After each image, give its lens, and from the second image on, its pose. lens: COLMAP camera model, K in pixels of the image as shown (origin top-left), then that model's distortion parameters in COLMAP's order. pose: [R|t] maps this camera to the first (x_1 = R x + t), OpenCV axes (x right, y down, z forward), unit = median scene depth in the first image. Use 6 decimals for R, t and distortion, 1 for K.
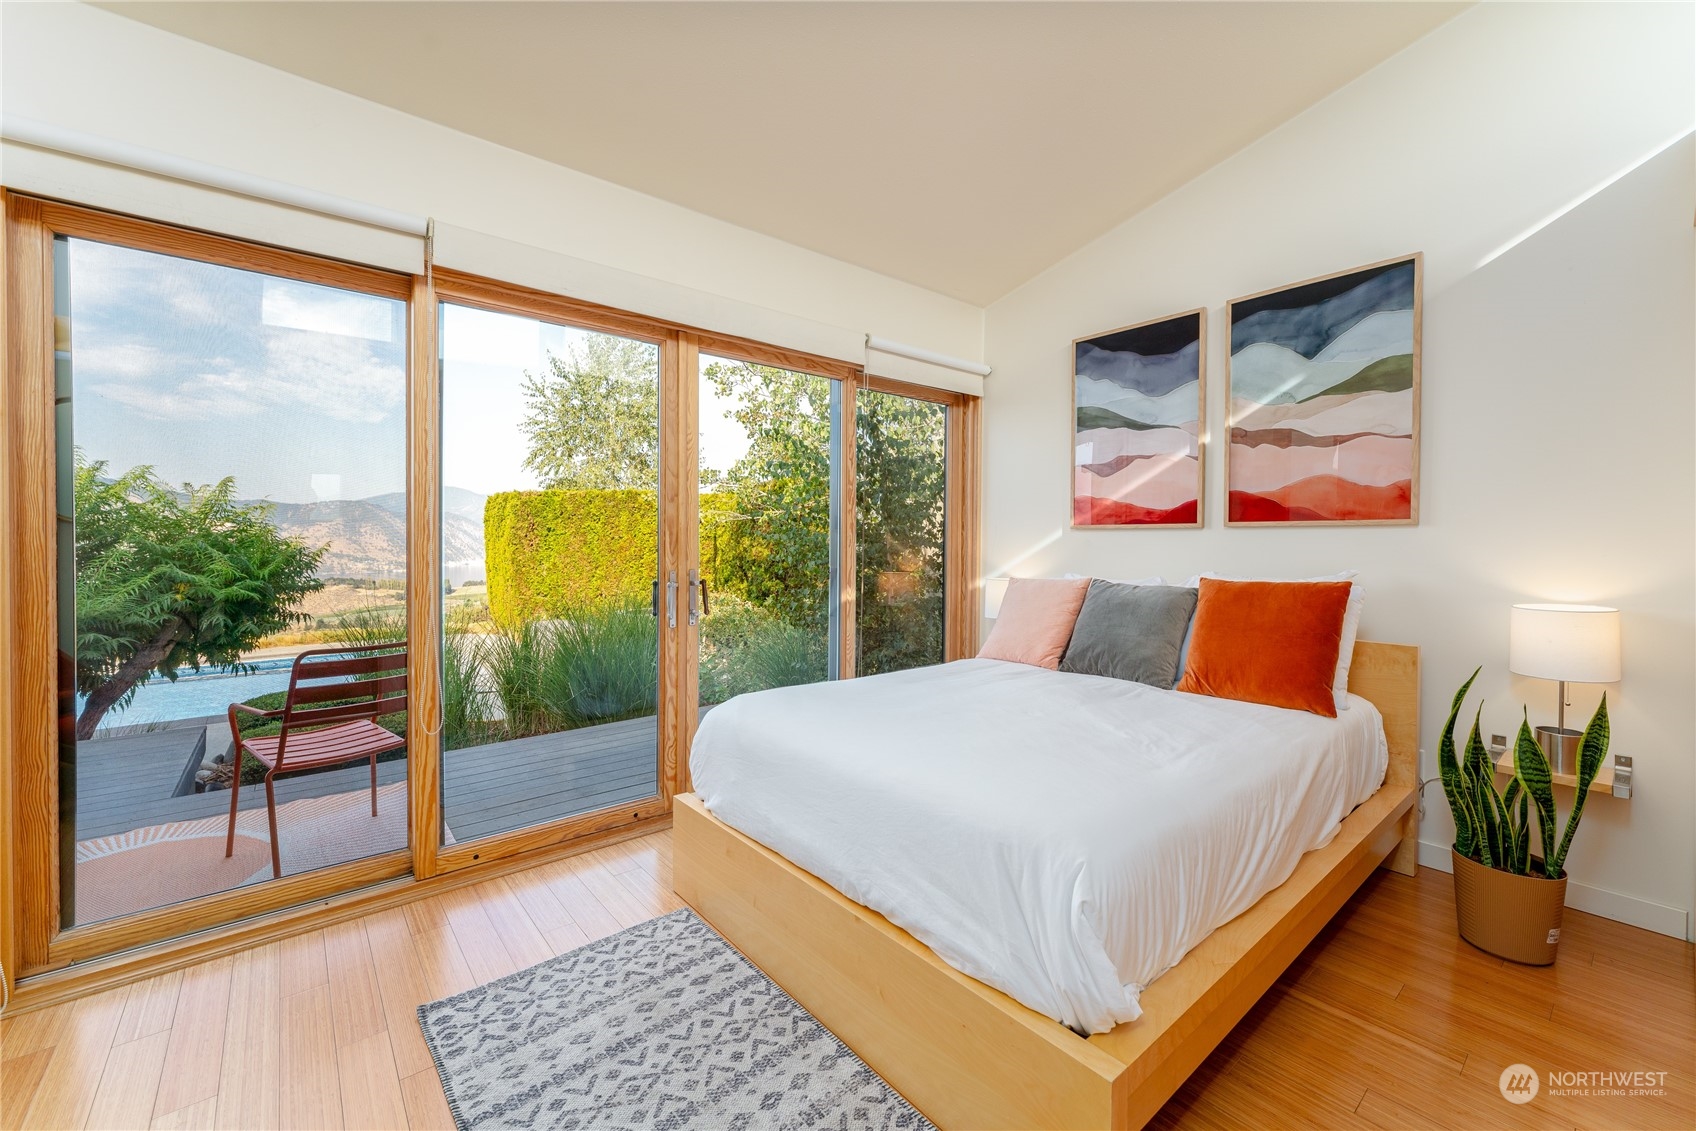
lens RADIAL K [[693.3, 0, 849.5], [0, 693.3, 555.2], [0, 0, 1]] dist [-0.003631, -0.000267]
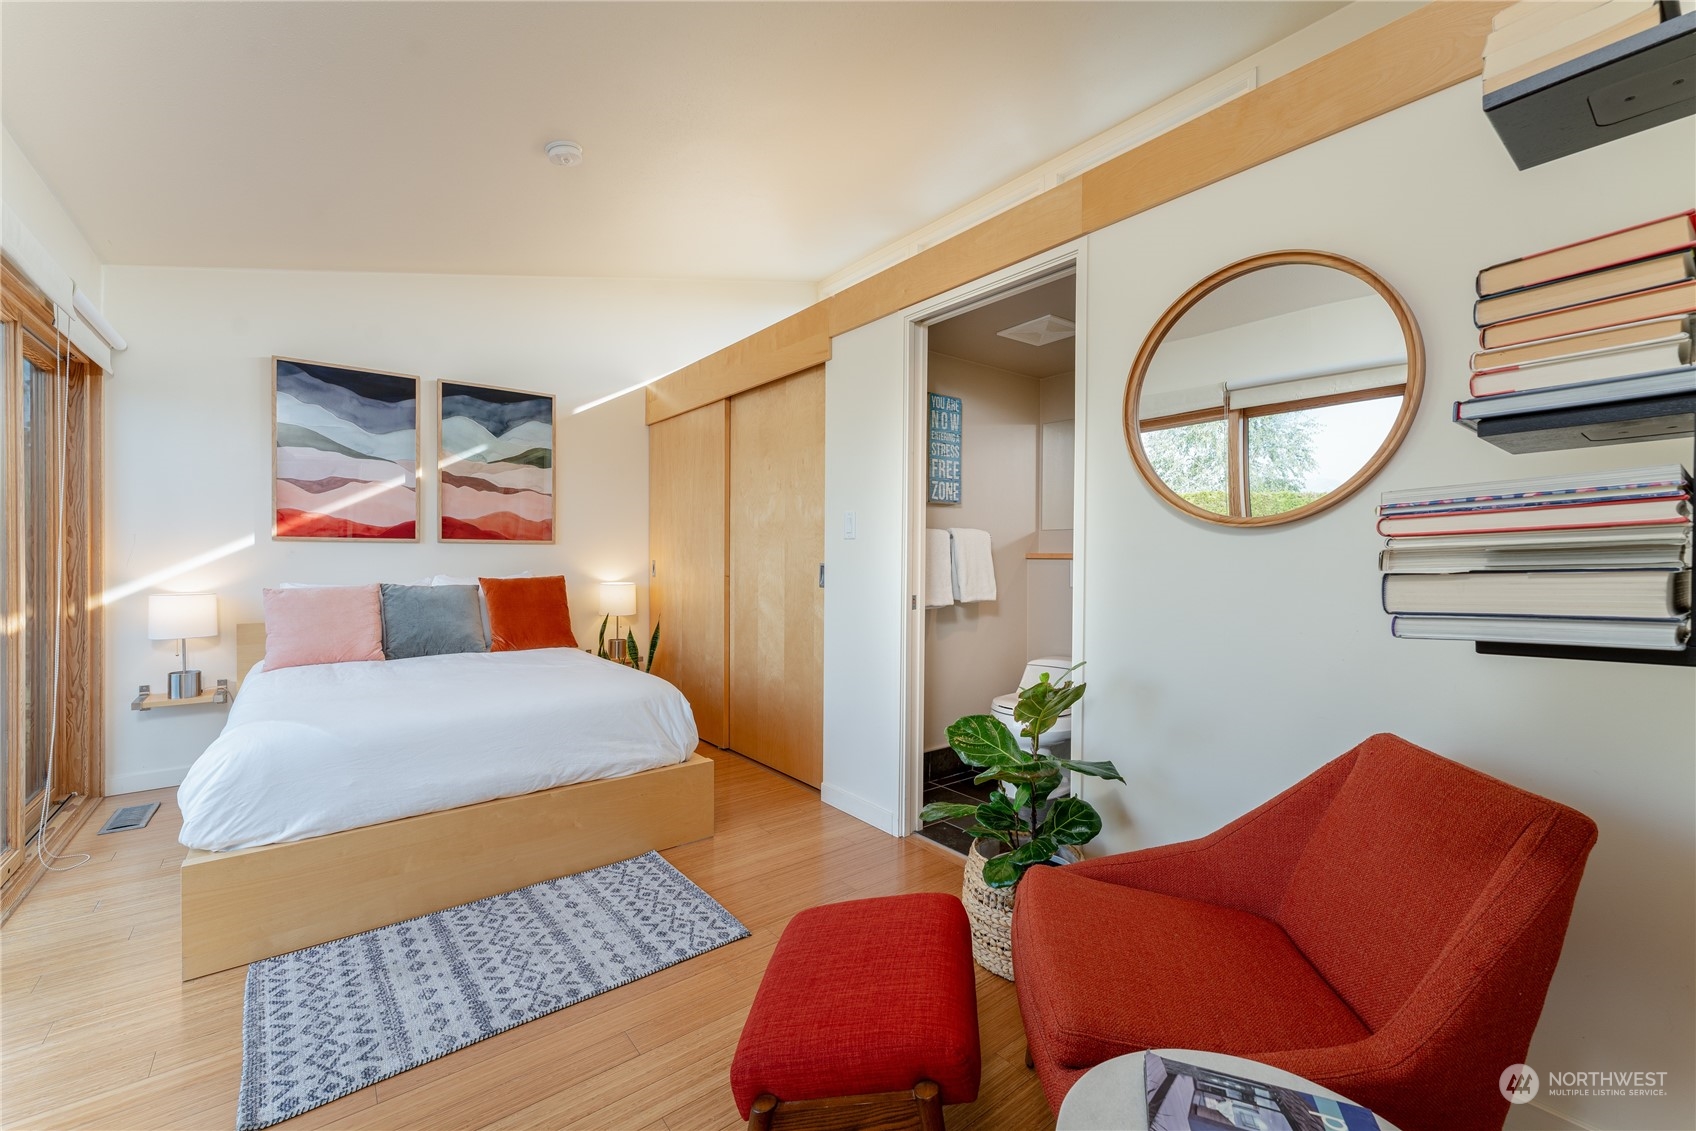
lens RADIAL K [[693.3, 0, 856.8], [0, 693.3, 564.8], [0, 0, 1]] dist [-0.003631, -0.000267]
pose [[0.012756, -0.017224, 0.999770, -0.882794], [0.011517, 0.999788, 0.017078, -0.010257], [-0.999852, 0.011297, 0.012952, 0.160514]]
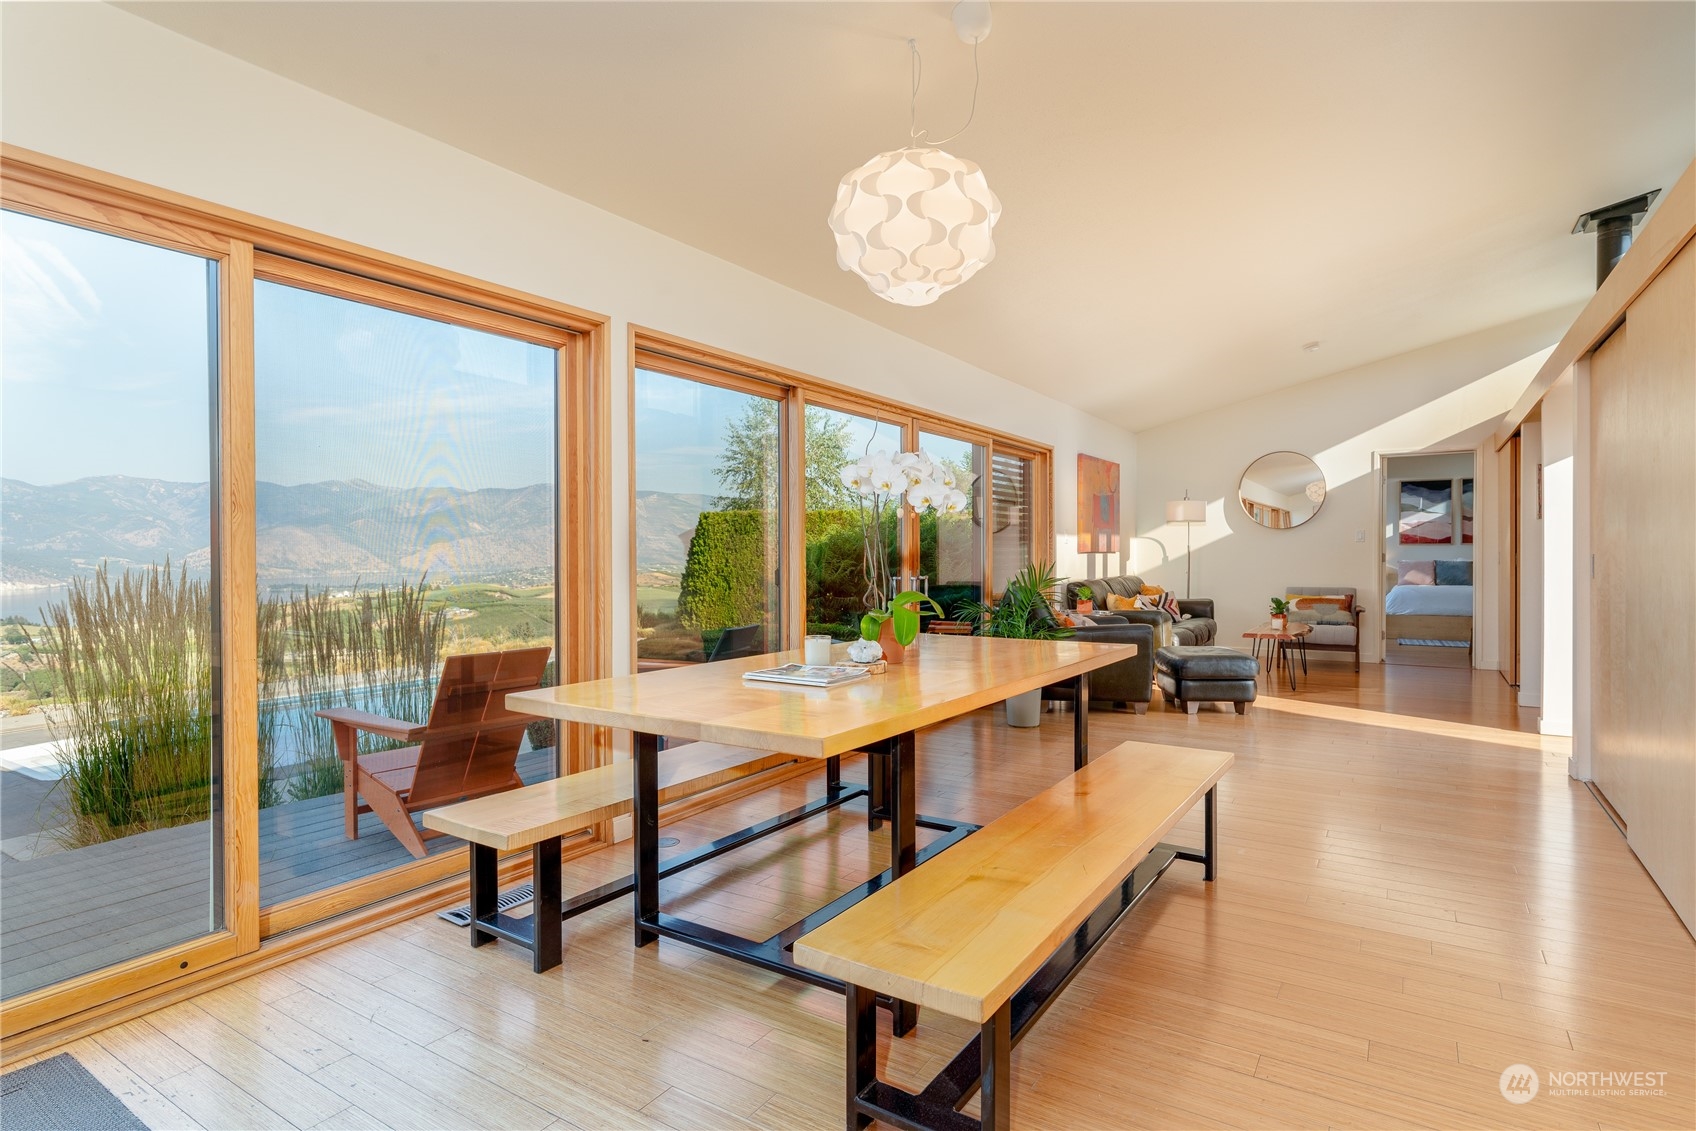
lens RADIAL K [[880.0, 0, 846.3], [0, 880.0, 560.1], [0, 0, 1]] dist [0.002509, 0.000122]
pose [[0.953589, -0.015576, 0.300710, -3.851254], [0.017669, 0.999835, -0.004241, -0.000743], [-0.300594, 0.009358, 0.953706, -2.342264]]
